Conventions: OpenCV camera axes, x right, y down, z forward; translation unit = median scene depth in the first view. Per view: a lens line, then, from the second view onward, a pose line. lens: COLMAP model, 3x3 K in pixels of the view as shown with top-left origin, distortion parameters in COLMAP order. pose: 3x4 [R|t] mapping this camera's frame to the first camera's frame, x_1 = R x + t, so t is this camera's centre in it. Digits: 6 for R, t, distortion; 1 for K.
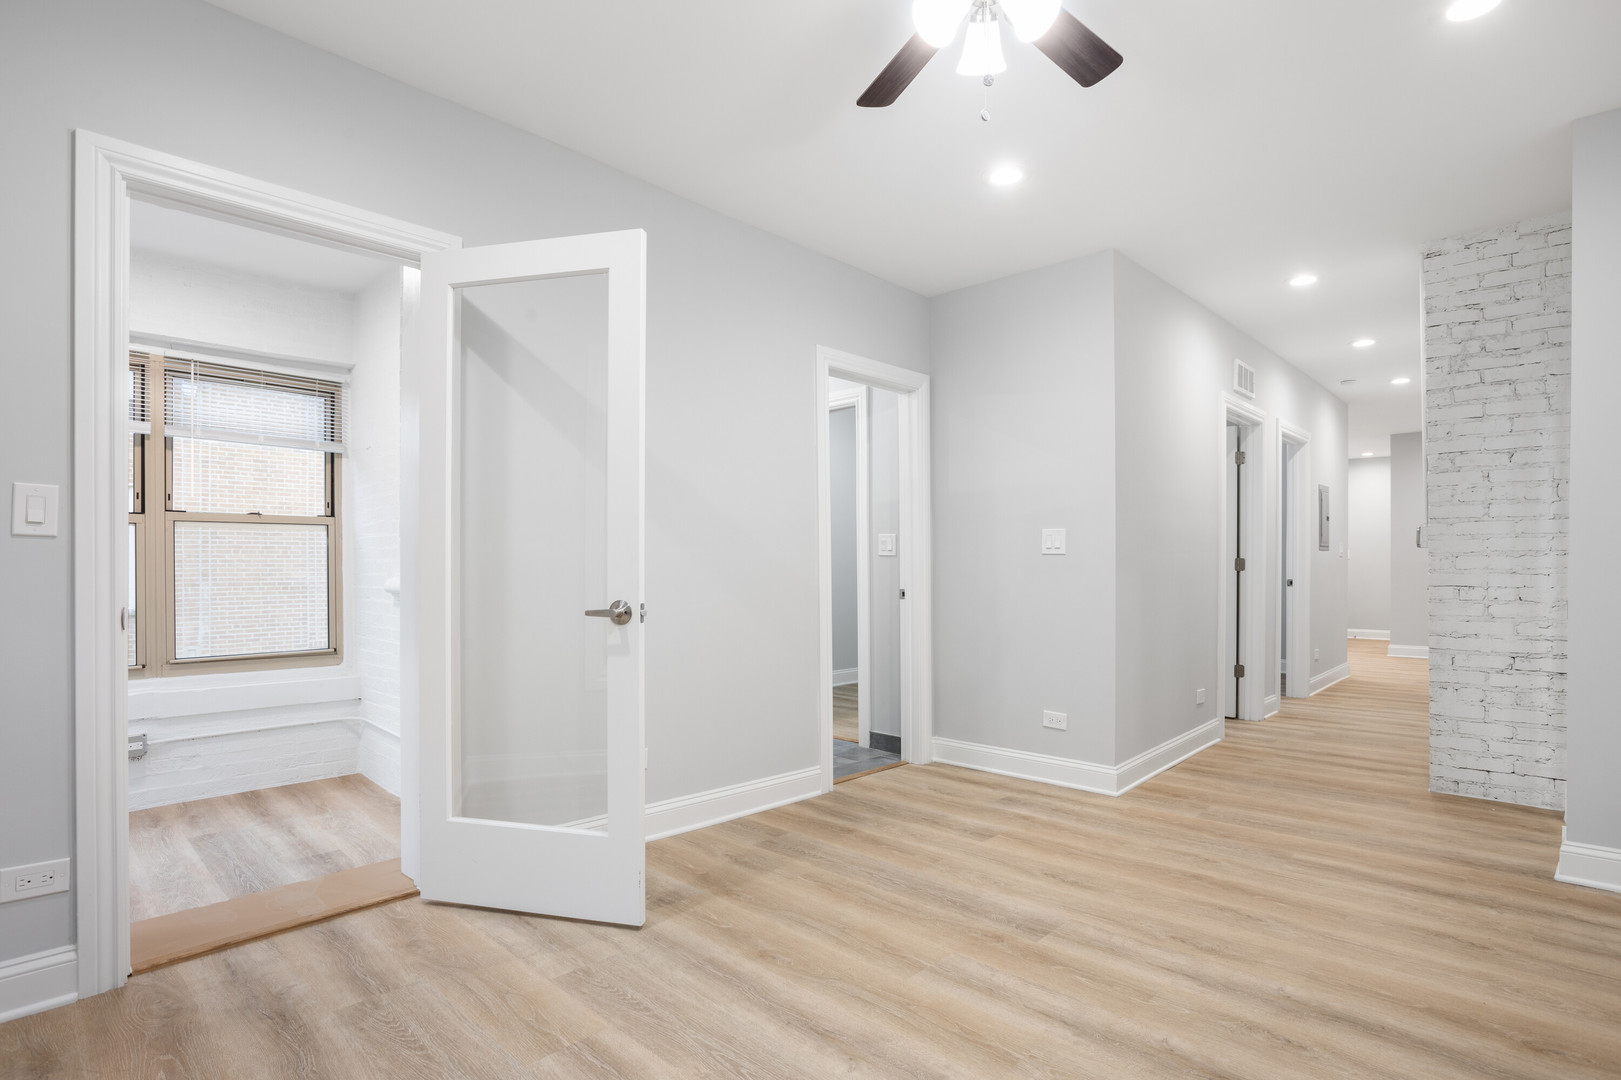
lens RADIAL K [[811.8, 0, 805.4], [0, 811.8, 564.7], [0, 0, 1]] dist [-0.021397, 0.000983]
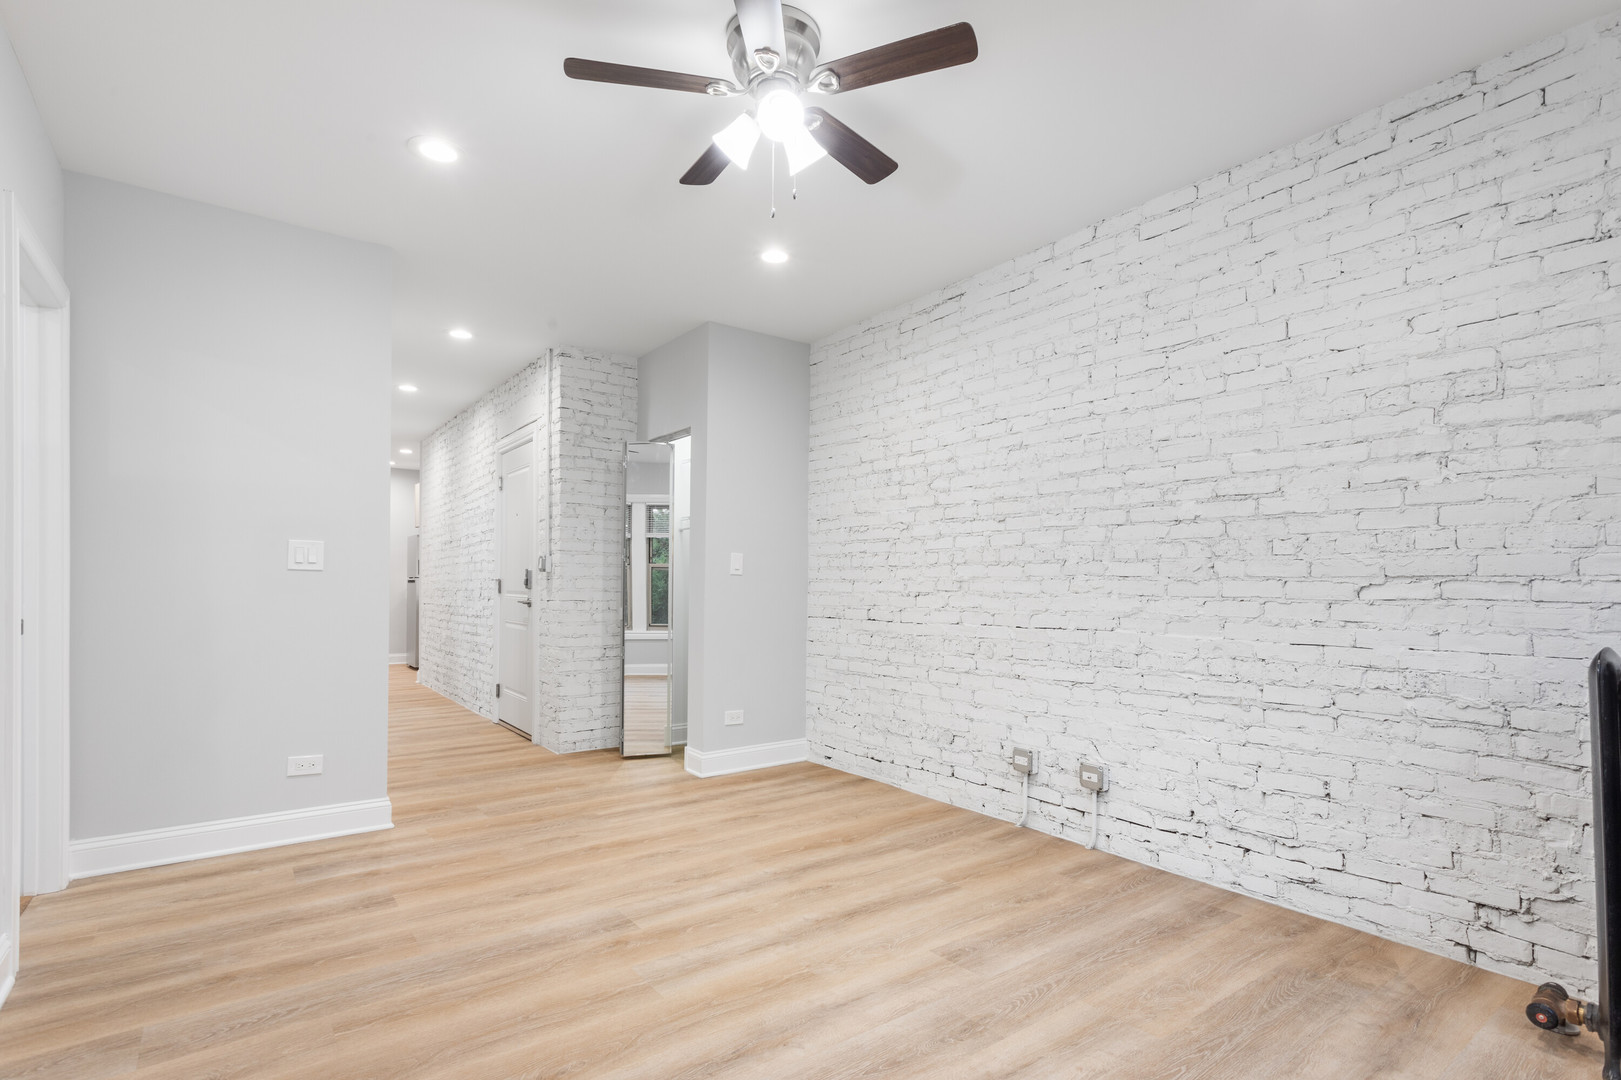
lens RADIAL K [[790.1, 0, 812.4], [0, 790.1, 579.0], [0, 0, 1]] dist [0.001046, 0.000314]
pose [[0.161913, 0.012475, 0.986726, -0.703003], [-0.009451, 0.999894, -0.011091, 0.001307], [-0.986760, -0.007530, 0.162014, 0.566853]]
